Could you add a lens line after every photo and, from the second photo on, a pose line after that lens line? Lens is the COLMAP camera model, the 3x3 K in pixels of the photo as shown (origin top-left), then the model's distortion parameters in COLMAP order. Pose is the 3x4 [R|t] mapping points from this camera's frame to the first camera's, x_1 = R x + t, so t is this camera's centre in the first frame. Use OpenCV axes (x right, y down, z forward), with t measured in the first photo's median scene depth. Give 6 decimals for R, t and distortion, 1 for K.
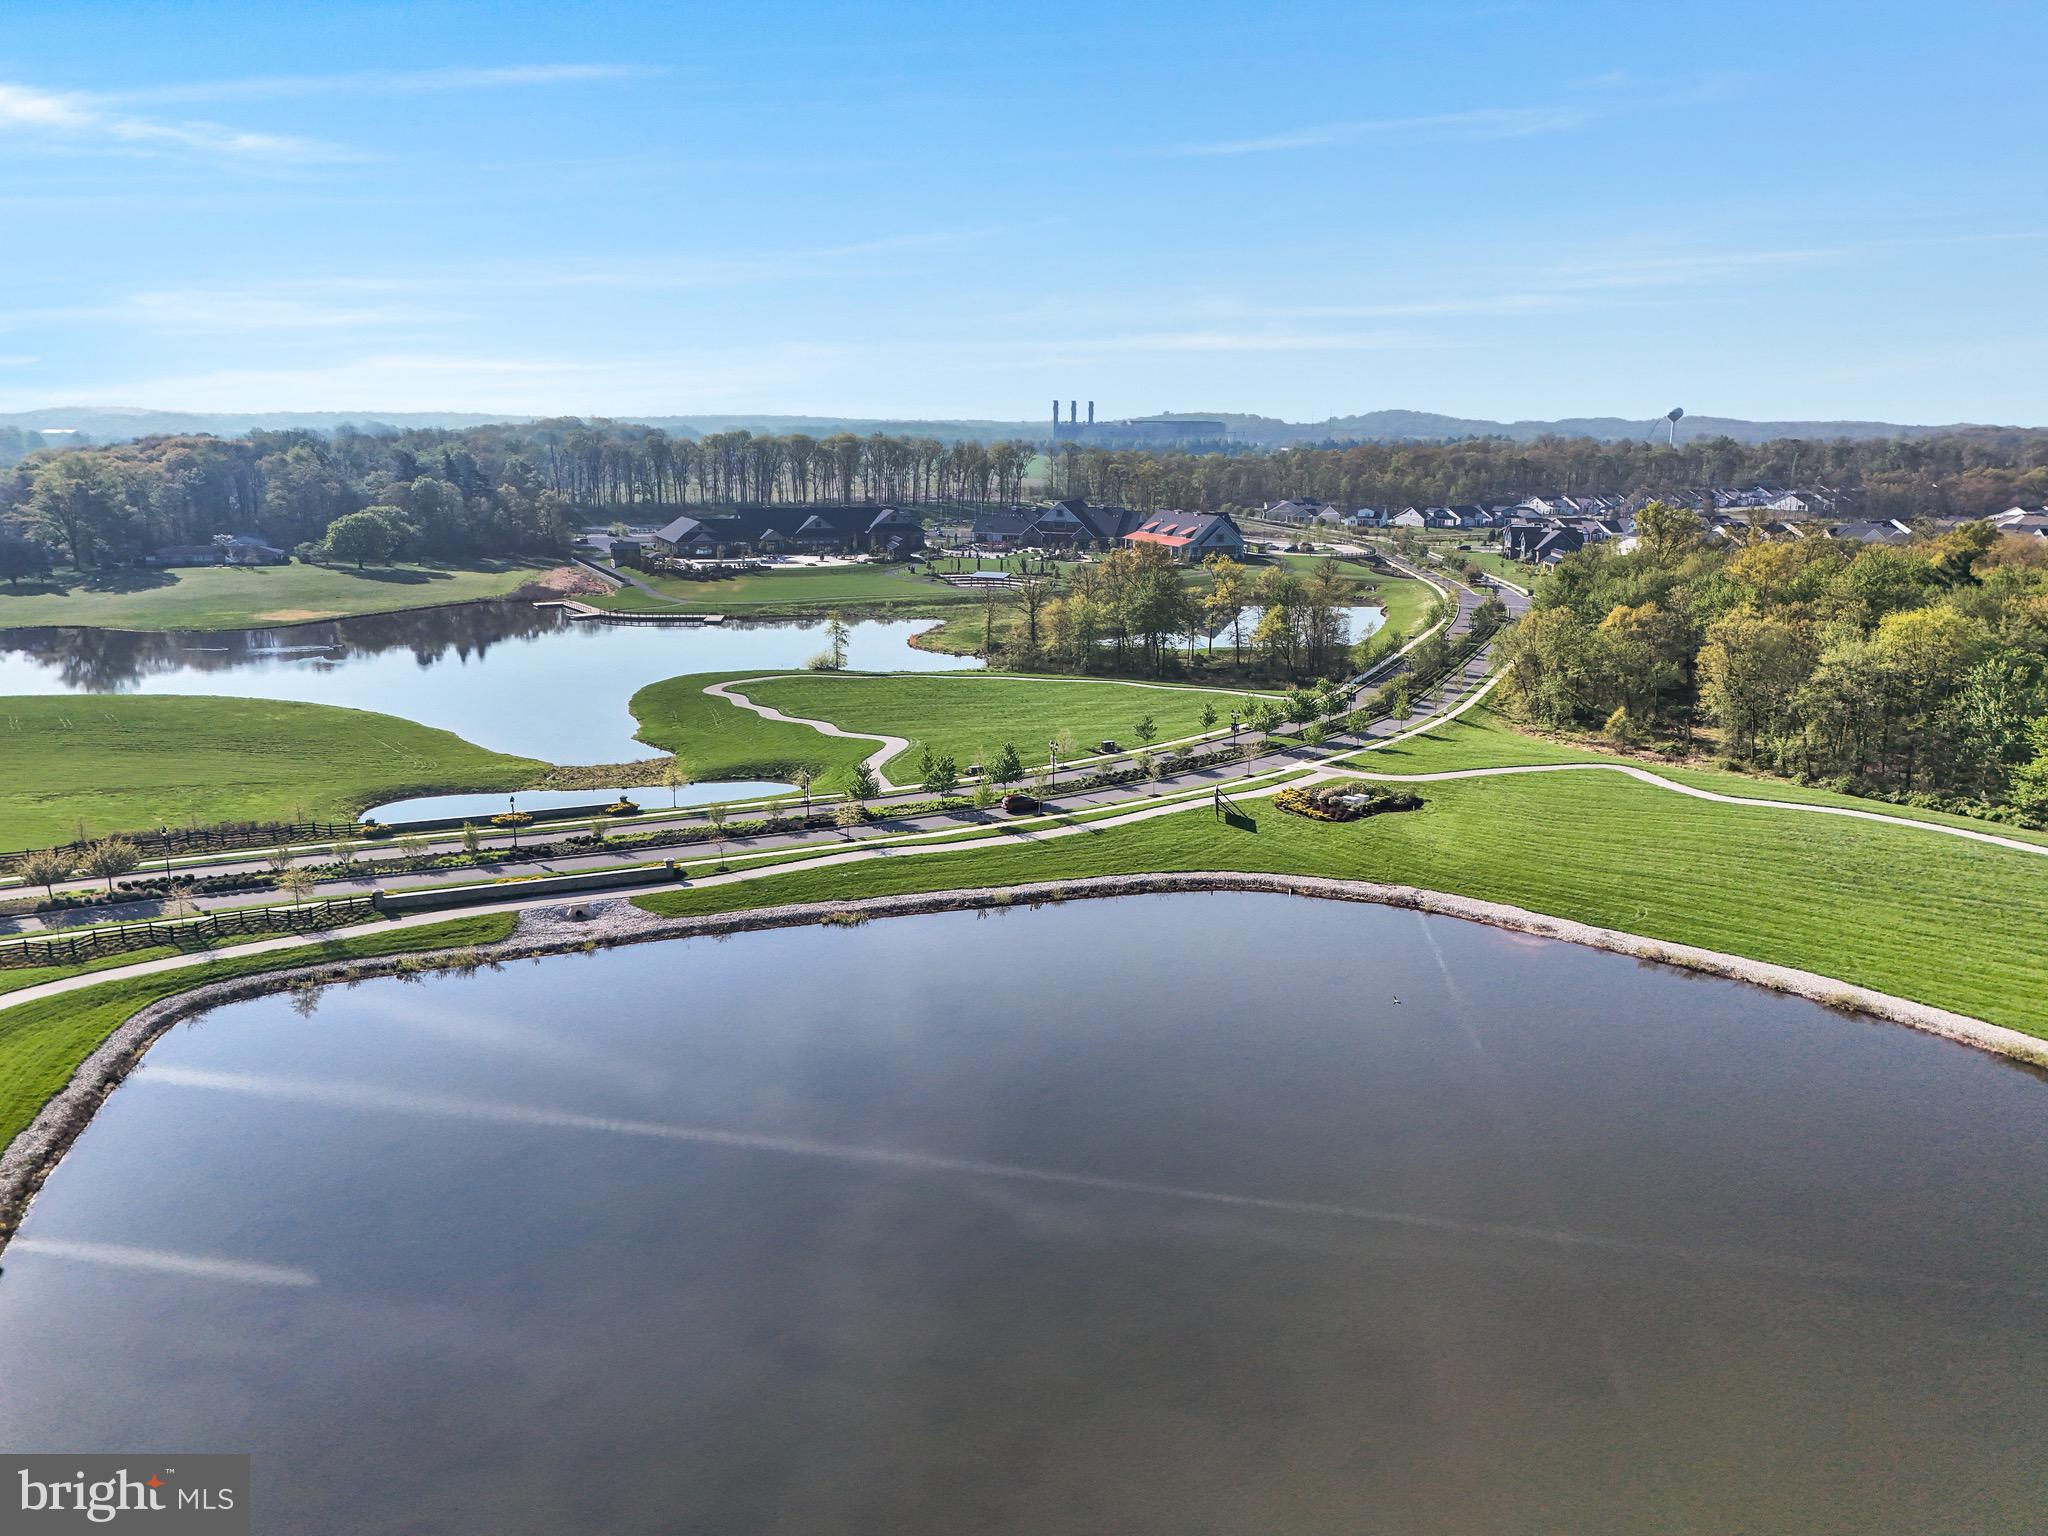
lens RADIAL K [[1487.7, 0, 1024.0], [0, 1487.7, 768.0], [0, 0, 1]] dist [0.039116, -0.006384]
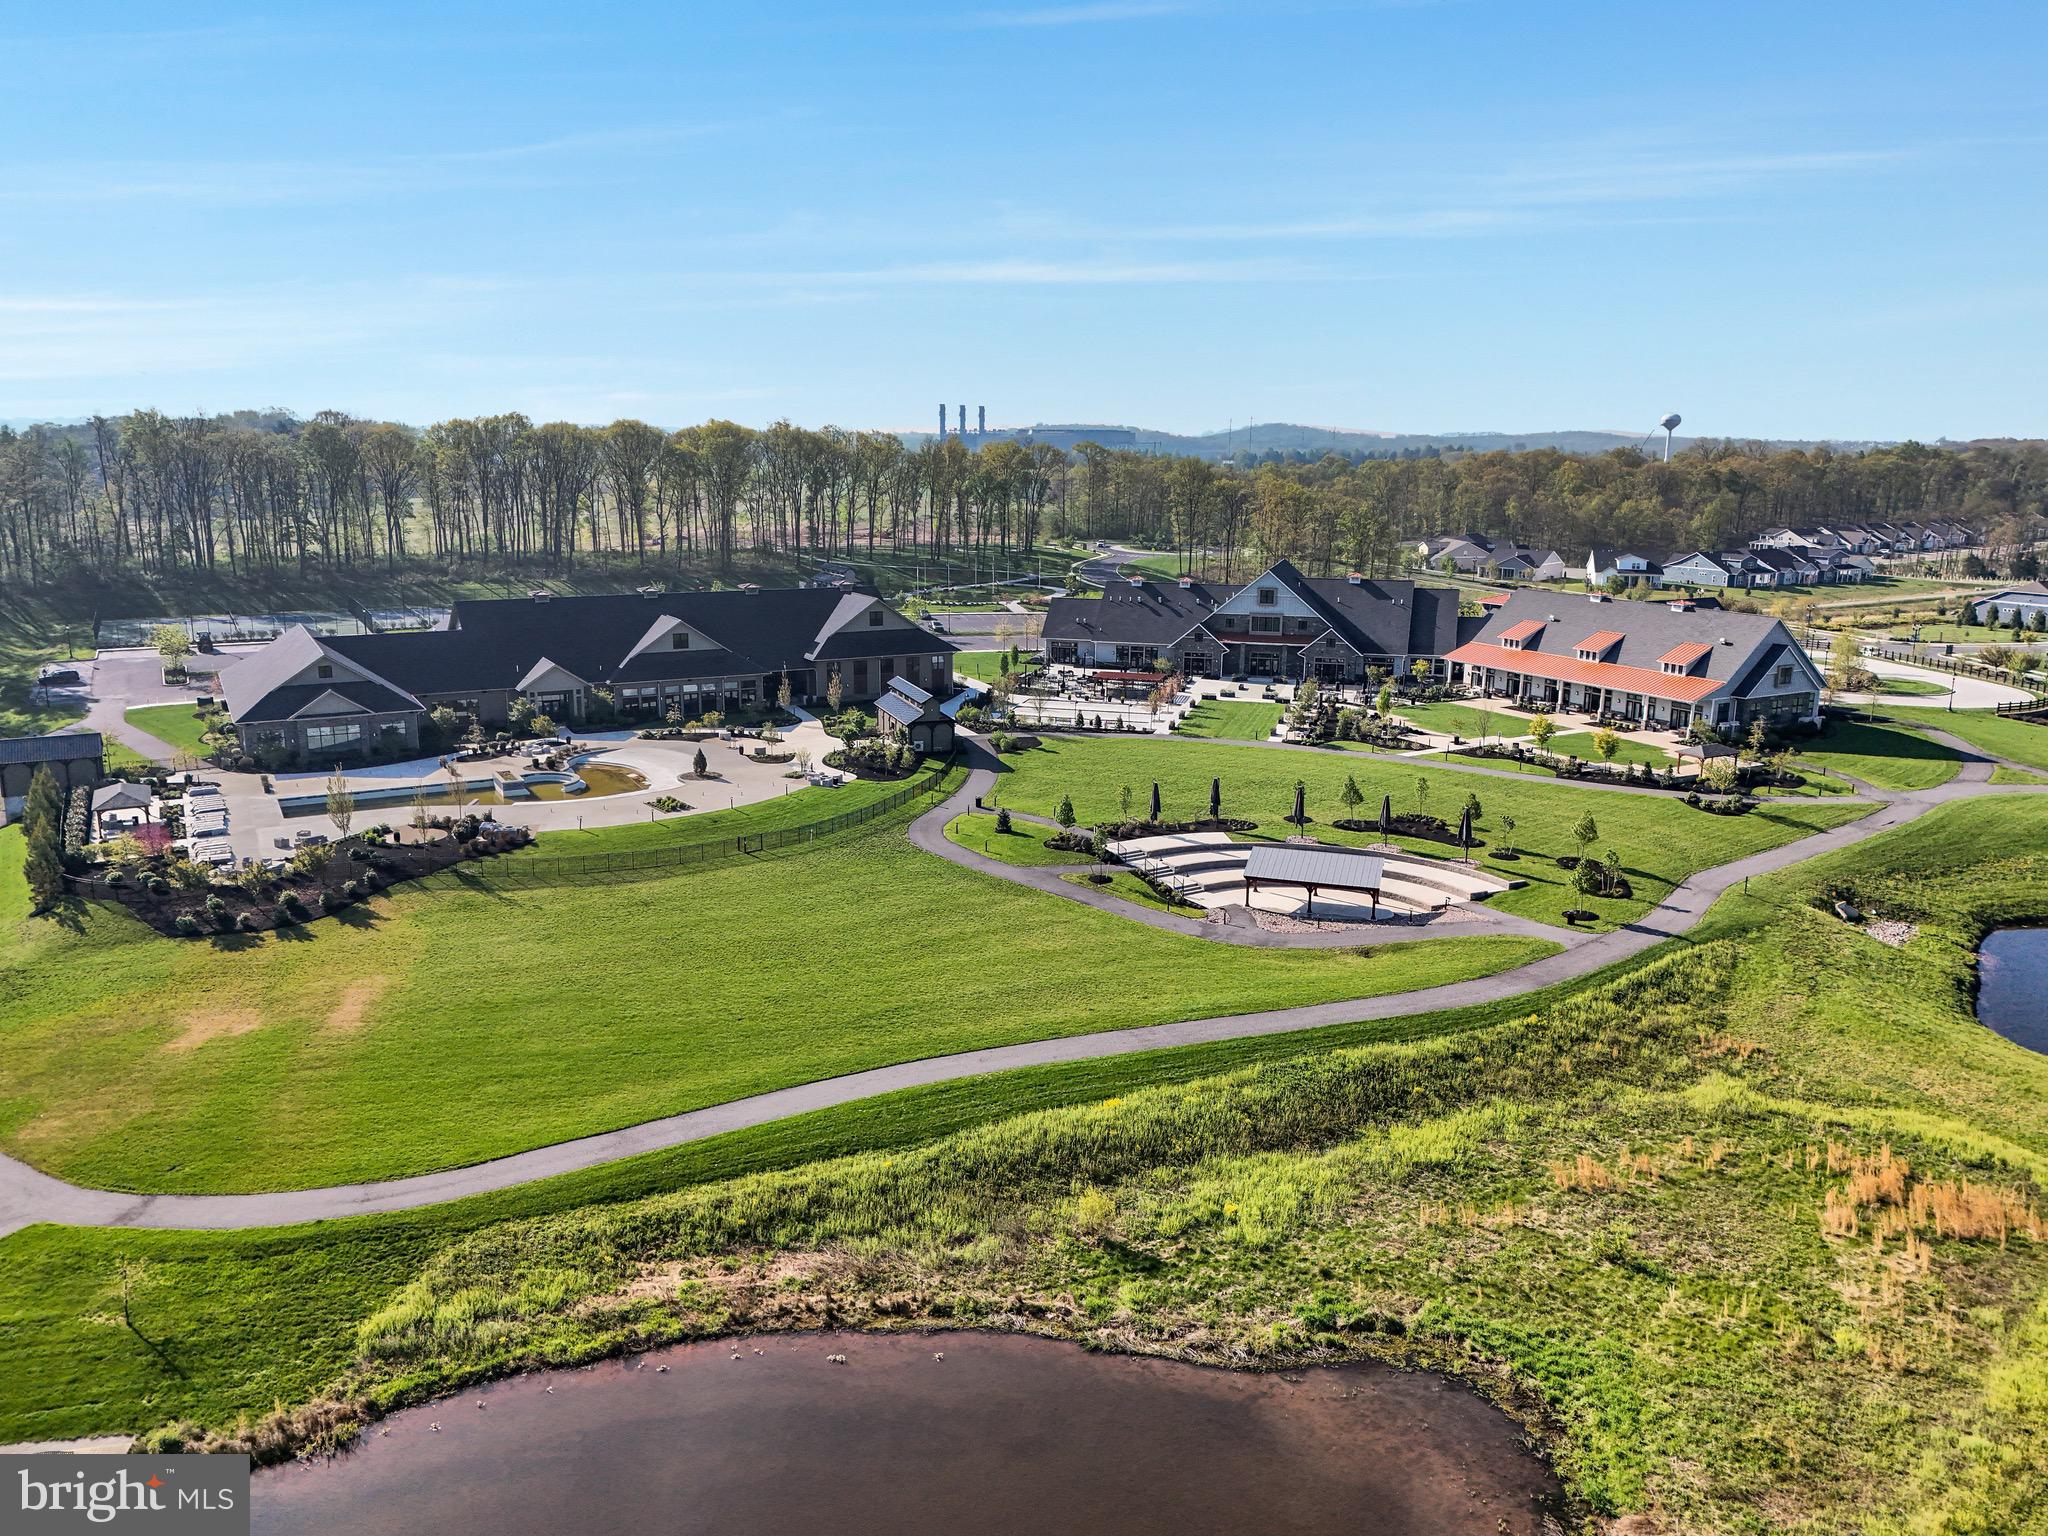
lens RADIAL K [[1487.7, 0, 1024.0], [0, 1487.7, 768.0], [0, 0, 1]] dist [0.039116, -0.006384]
pose [[0.994555, -0.019513, 0.102369, -0.068259], [0.020527, 0.999750, -0.008868, -0.094282], [-0.102170, 0.010921, 0.994707, 0.462519]]
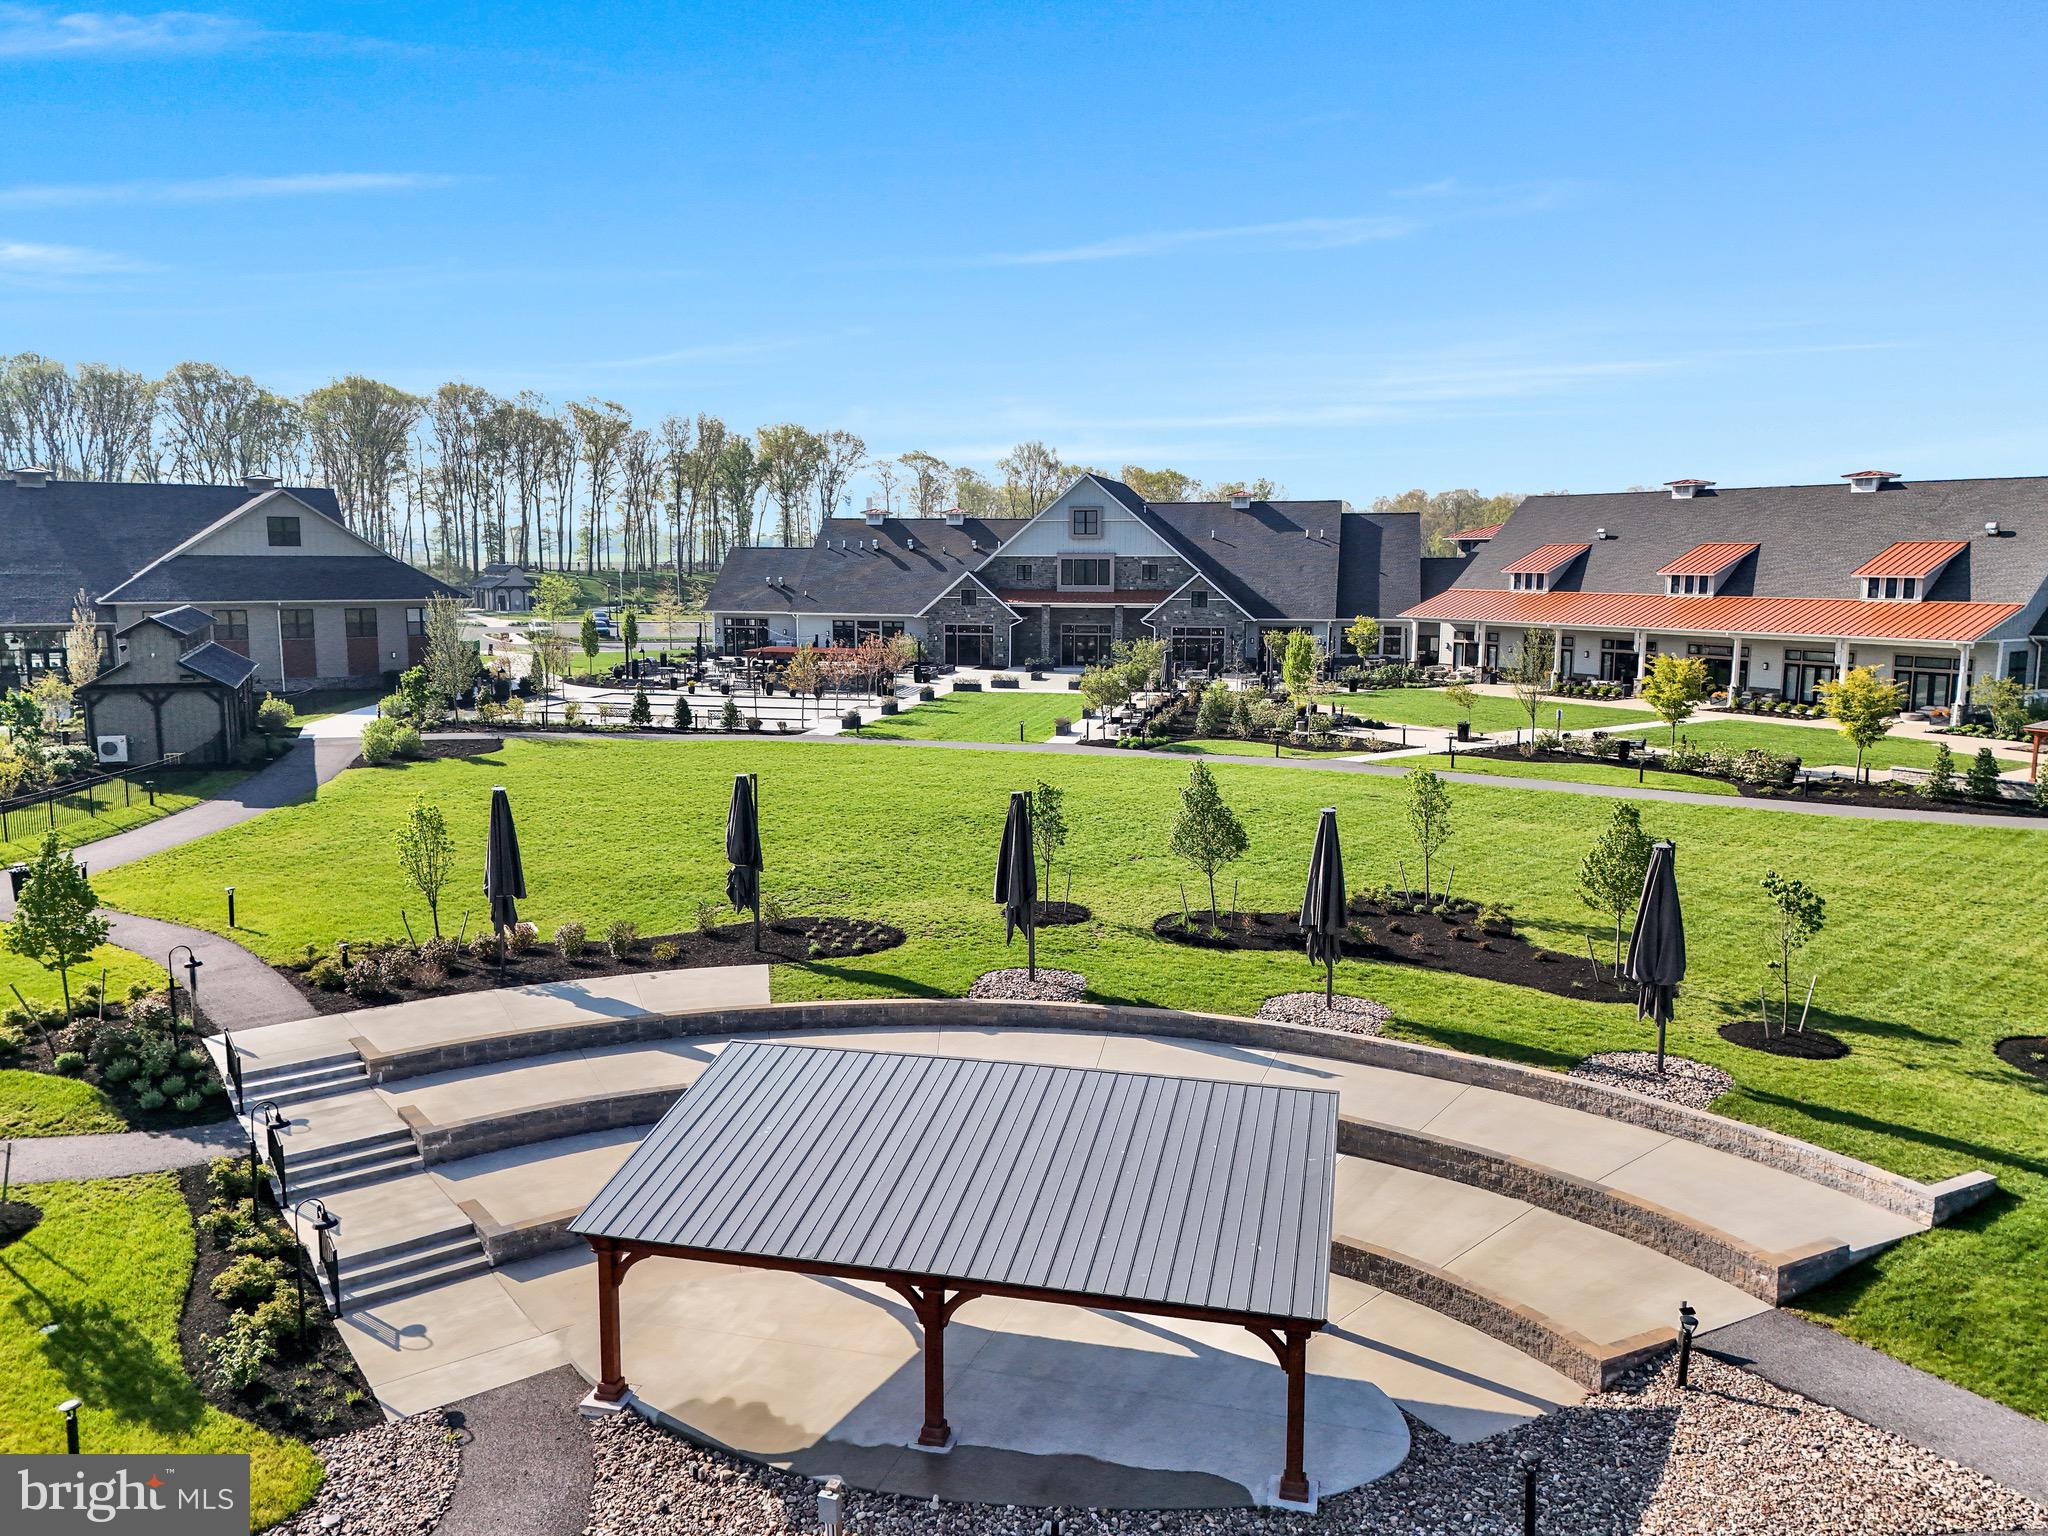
lens RADIAL K [[1487.7, 0, 1024.0], [0, 1487.7, 768.0], [0, 0, 1]] dist [0.039116, -0.006384]
pose [[0.986522, -0.026190, 0.161516, -0.019380], [0.039412, 0.996079, -0.079205, -0.089333], [-0.158809, 0.084503, 0.983686, 0.603810]]
